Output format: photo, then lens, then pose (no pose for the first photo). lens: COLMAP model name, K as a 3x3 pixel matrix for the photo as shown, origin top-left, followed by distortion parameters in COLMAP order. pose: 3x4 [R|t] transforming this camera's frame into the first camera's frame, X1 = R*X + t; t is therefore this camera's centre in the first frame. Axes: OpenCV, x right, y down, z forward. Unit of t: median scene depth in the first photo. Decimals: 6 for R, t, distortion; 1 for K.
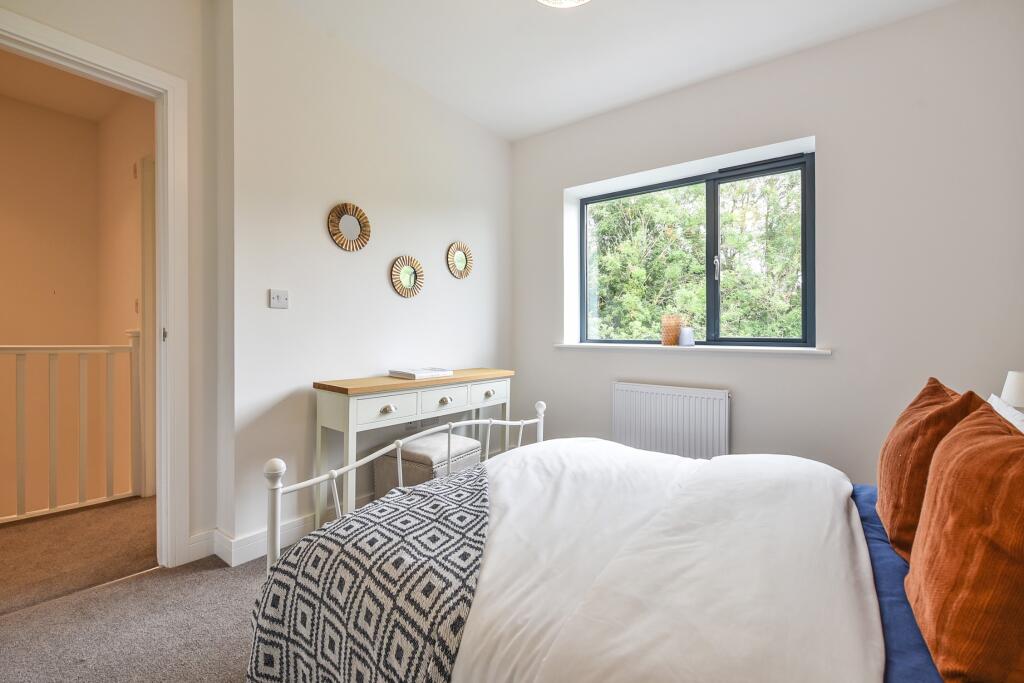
lens RADIAL K [[448.9, 0, 515.6], [0, 448.9, 334.8], [0, 0, 1]] dist [0.002025, 0.000085]
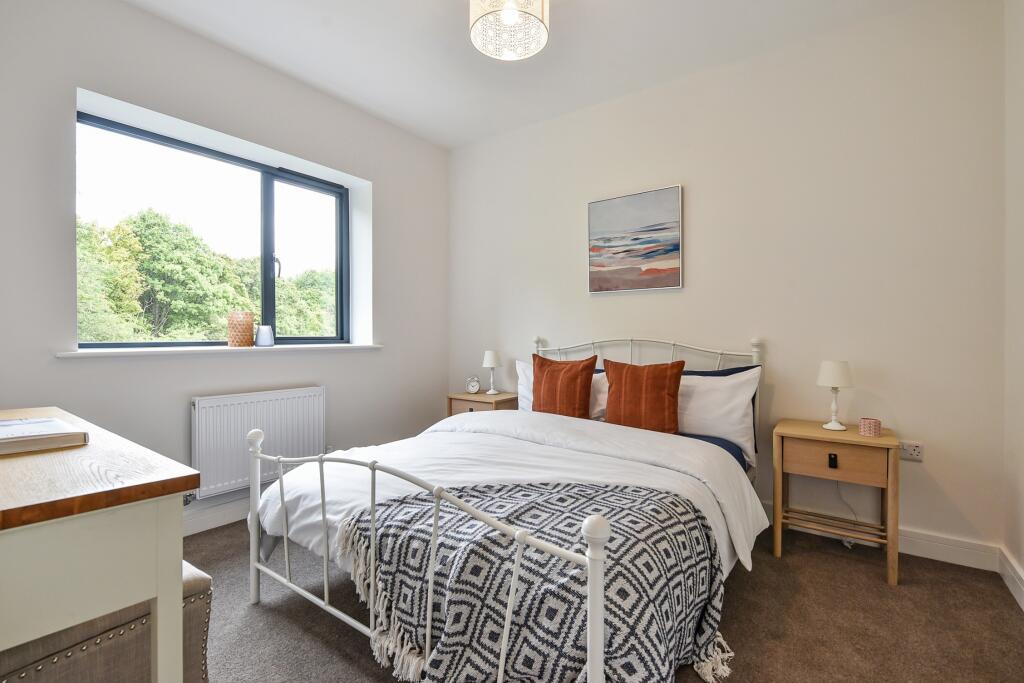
lens RADIAL K [[448.9, 0, 515.6], [0, 448.9, 334.8], [0, 0, 1]] dist [0.002025, 0.000085]
pose [[-0.008711, -0.005457, 0.999947, -0.586800], [0.000537, 0.999985, 0.005462, -0.003886], [-0.999962, 0.000584, -0.008708, 0.535558]]
